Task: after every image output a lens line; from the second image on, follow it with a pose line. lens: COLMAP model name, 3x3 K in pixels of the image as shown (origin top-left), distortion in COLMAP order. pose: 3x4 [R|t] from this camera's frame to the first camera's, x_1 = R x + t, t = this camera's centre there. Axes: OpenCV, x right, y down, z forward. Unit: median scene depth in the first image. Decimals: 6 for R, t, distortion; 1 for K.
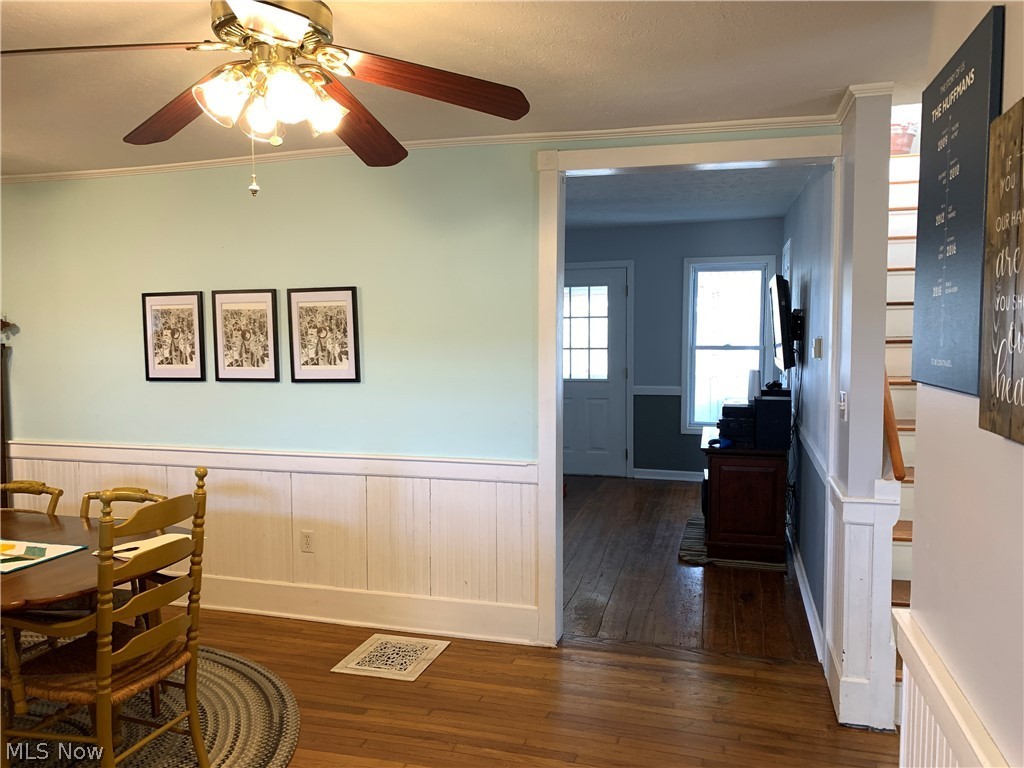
lens RADIAL K [[778.5, 0, 517.1], [0, 778.5, 387.9], [0, 0, 1]] dist [0.009488, -0.028840]
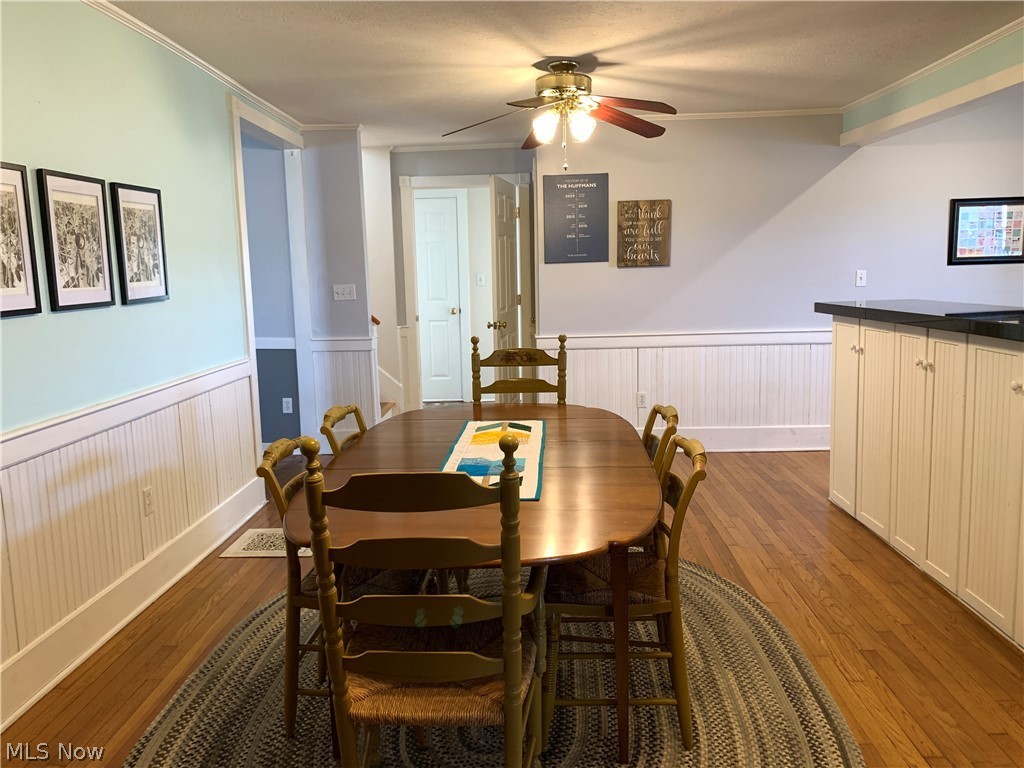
lens RADIAL K [[778.5, 0, 509.1], [0, 778.5, 391.0], [0, 0, 1]] dist [0.009488, -0.028840]
pose [[-0.225865, -0.143731, 0.963497, -1.123264], [0.096953, 0.980828, 0.169044, -0.016912], [-0.969322, 0.131595, -0.207599, 0.790860]]
